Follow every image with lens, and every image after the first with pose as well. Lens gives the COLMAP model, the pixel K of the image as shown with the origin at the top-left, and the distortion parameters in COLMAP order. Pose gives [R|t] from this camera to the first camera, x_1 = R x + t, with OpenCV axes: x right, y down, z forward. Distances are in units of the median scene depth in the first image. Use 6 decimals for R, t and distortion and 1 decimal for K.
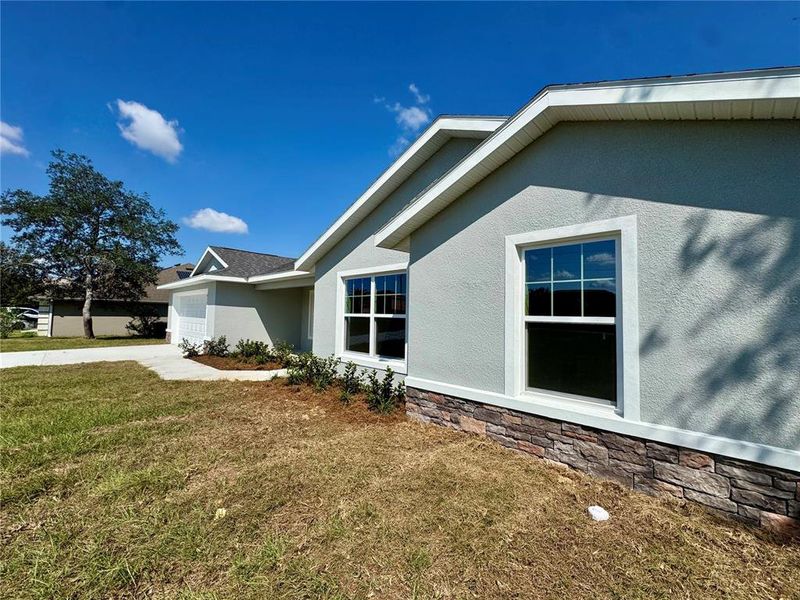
lens RADIAL K [[320.1, 0, 400.0], [0, 320.1, 300.0], [0, 0, 1]] dist [-0.001596, -0.000041]
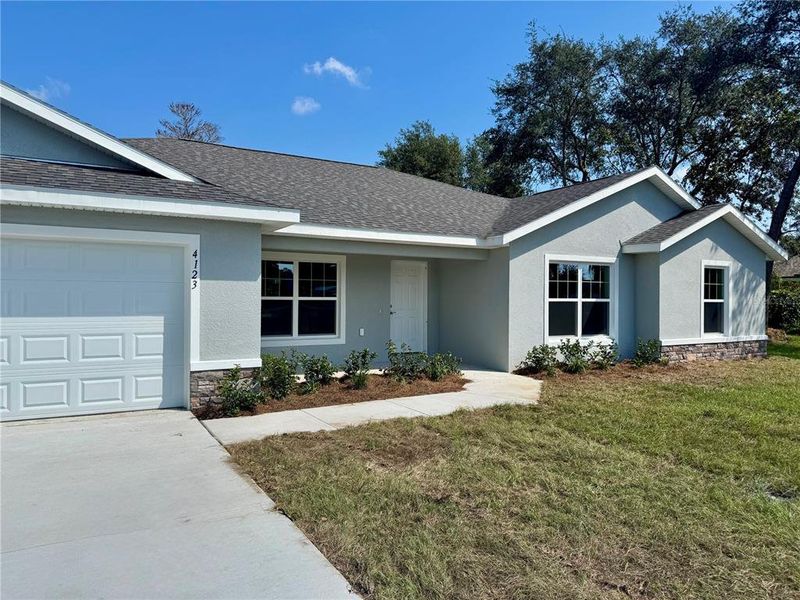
lens RADIAL K [[320.1, 0, 400.0], [0, 320.1, 300.0], [0, 0, 1]] dist [-0.001596, -0.000041]
pose [[0.456333, -0.018191, 0.889623, -1.405853], [-0.039046, 0.998419, 0.040445, 0.027911], [-0.888952, -0.053193, 0.454901, 1.063246]]
